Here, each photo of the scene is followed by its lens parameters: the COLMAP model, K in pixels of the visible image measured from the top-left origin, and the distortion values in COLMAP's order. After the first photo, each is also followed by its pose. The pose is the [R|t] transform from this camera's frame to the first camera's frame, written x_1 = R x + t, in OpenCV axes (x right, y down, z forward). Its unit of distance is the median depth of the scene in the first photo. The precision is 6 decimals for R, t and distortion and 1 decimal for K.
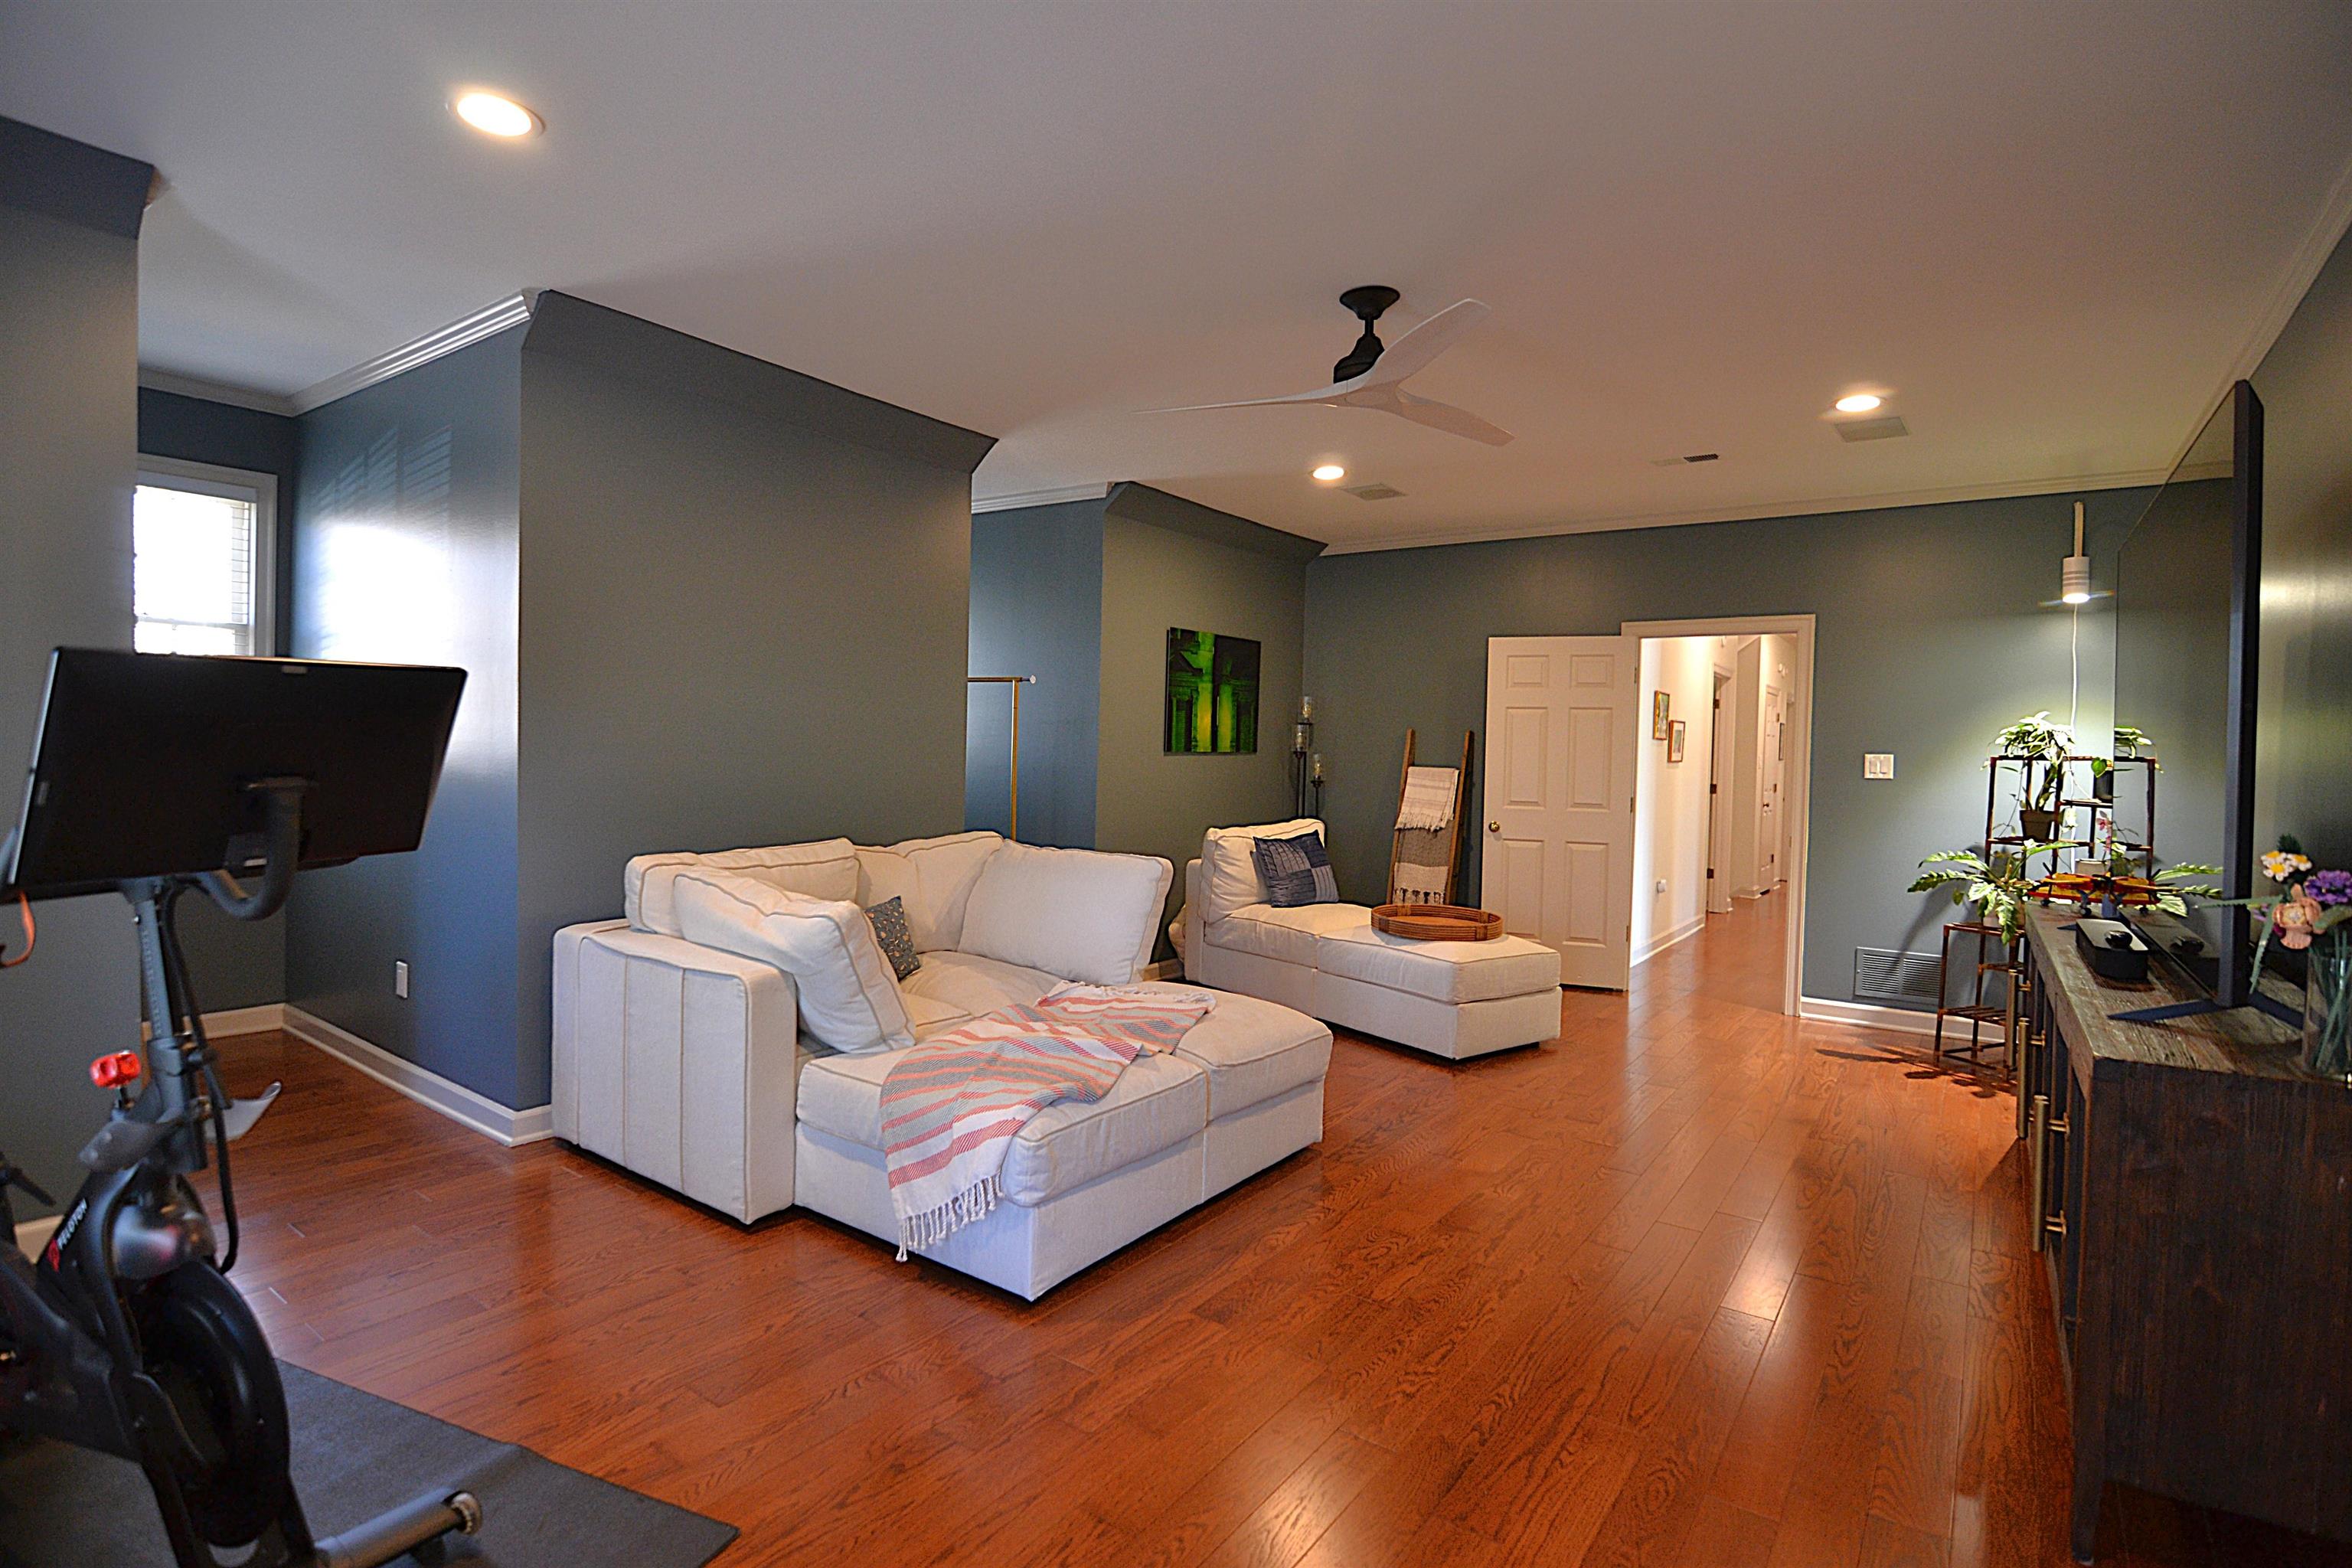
lens RADIAL K [[1174.2, 0, 1136.9], [0, 1174.2, 772.8], [0, 0, 1]] dist [-0.016889, -0.000391]
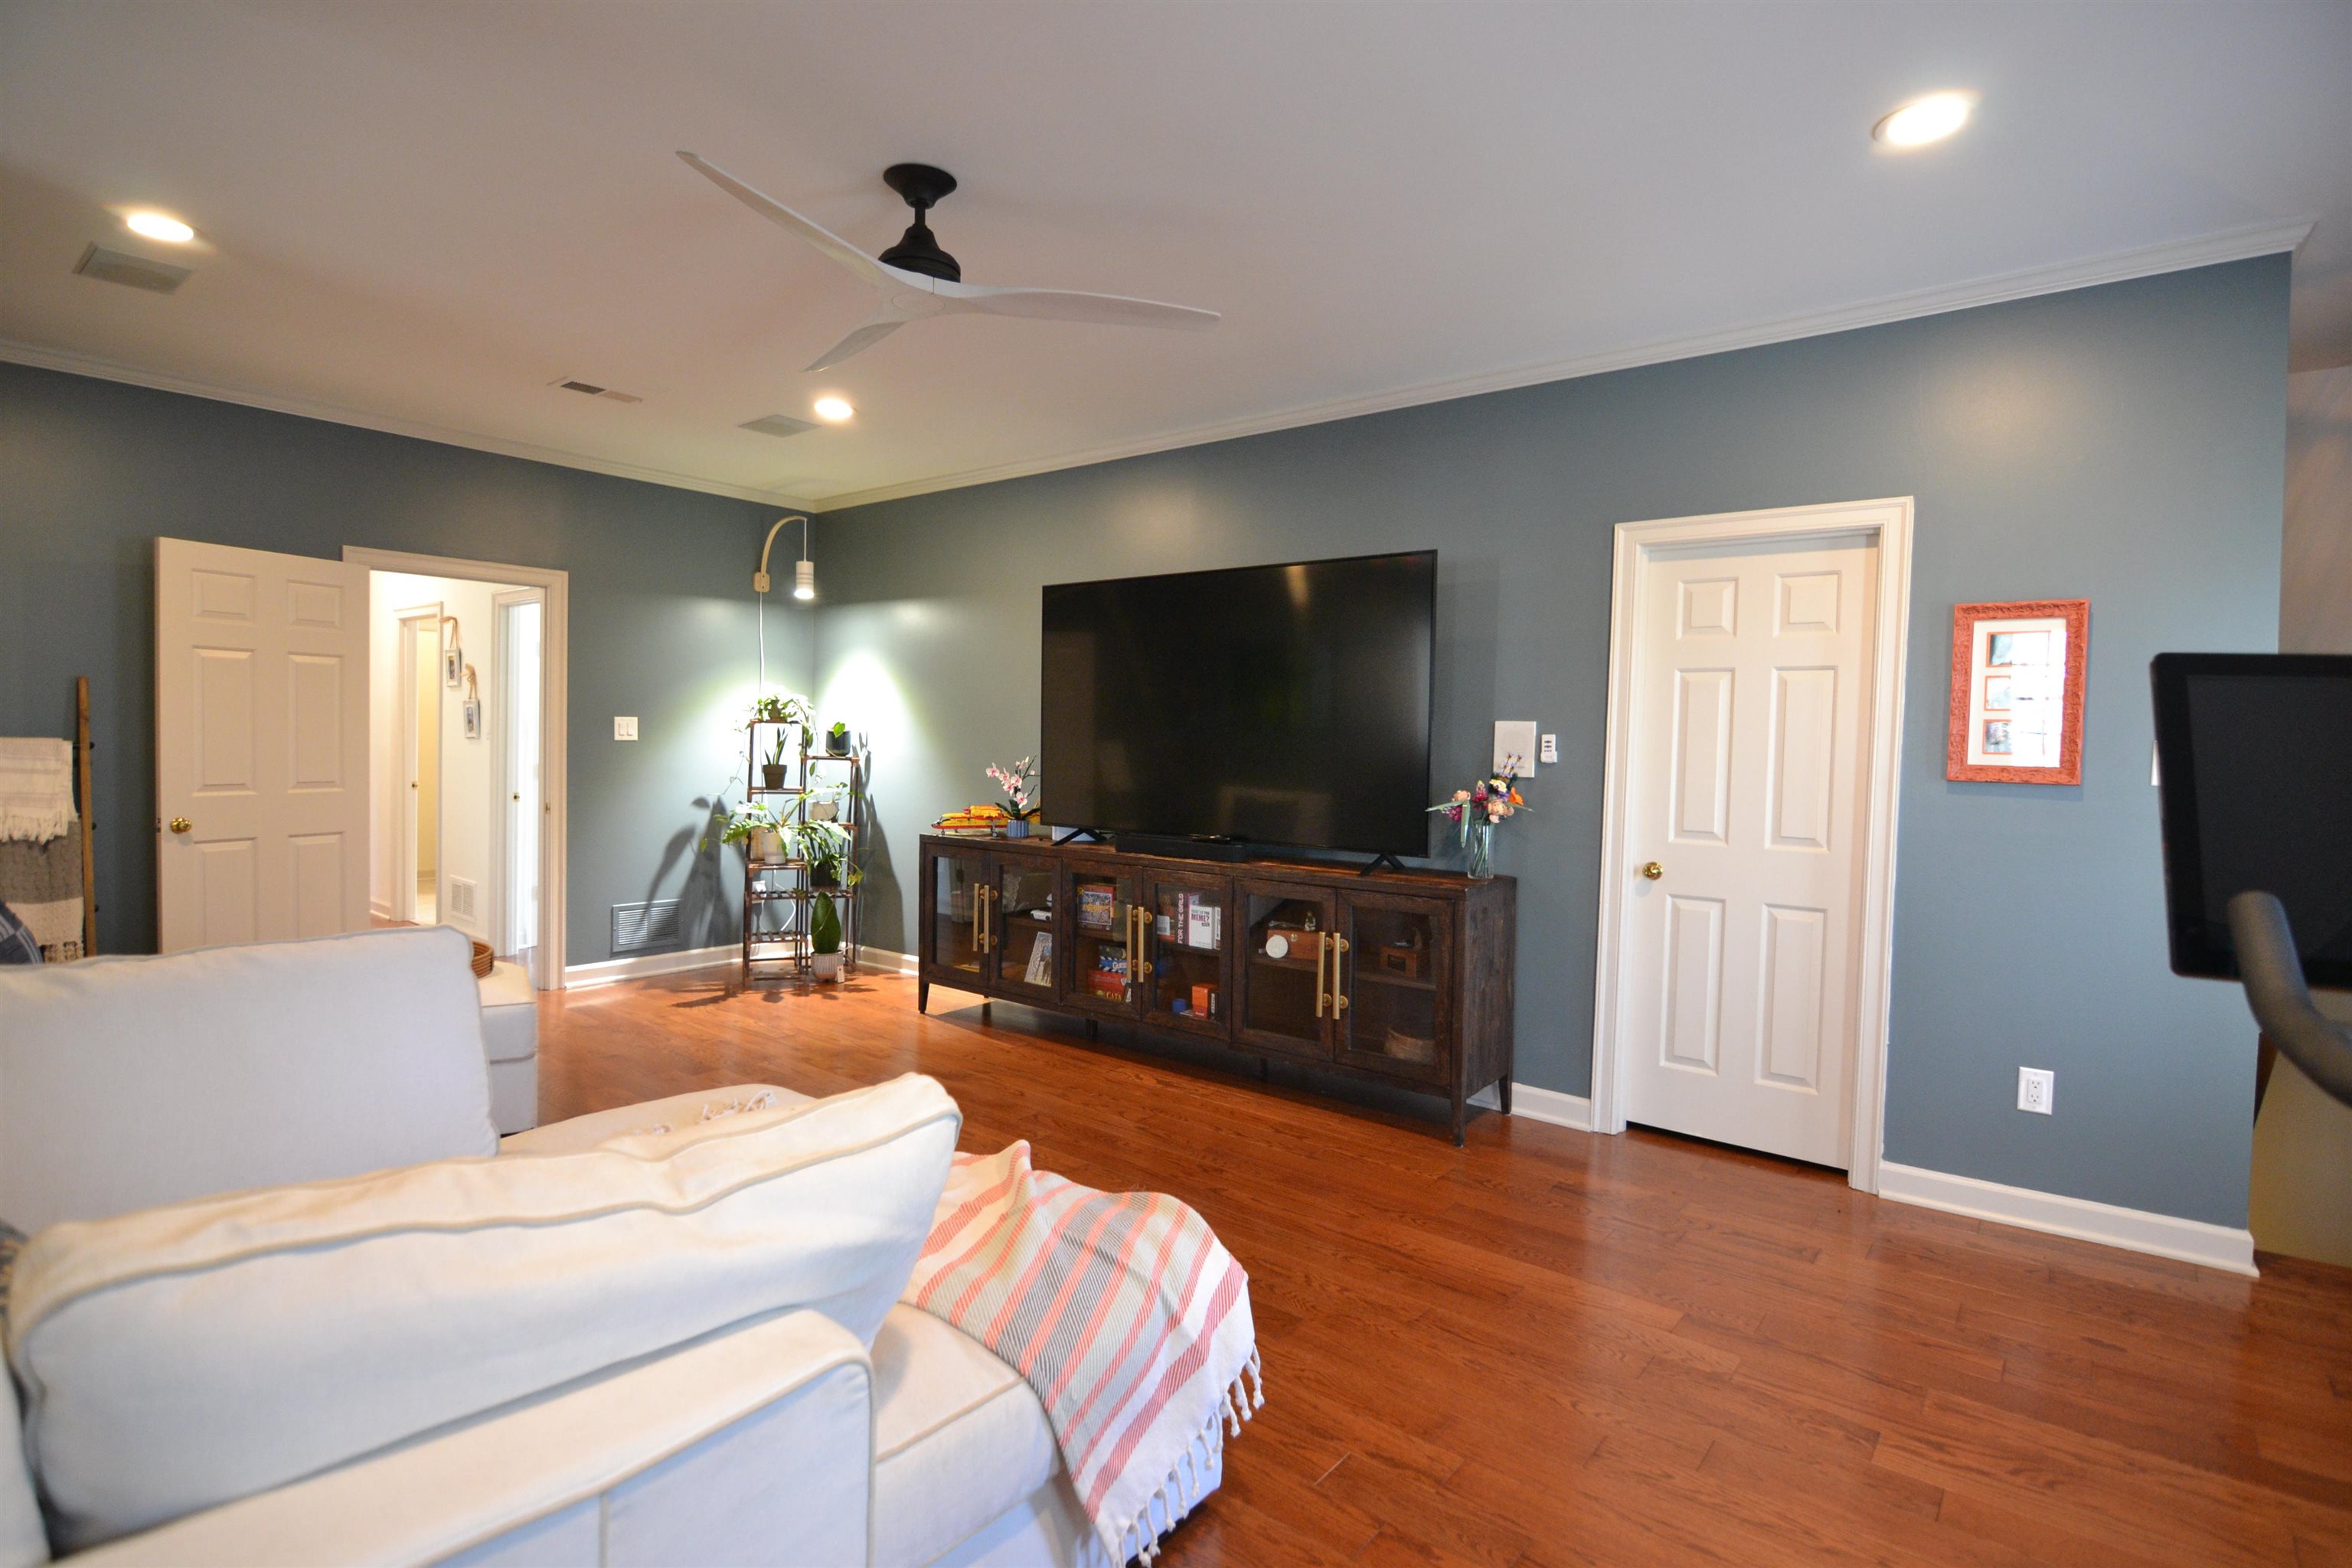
lens RADIAL K [[1167.2, 0, 1176.0], [0, 1167.2, 784.0], [0, 0, 1]] dist [0.002499, 0.000303]
pose [[0.029736, -0.063911, 0.997512, -0.395727], [-0.000422, 0.997953, 0.063952, -0.023271], [-0.999558, -0.002322, 0.029648, 0.488708]]
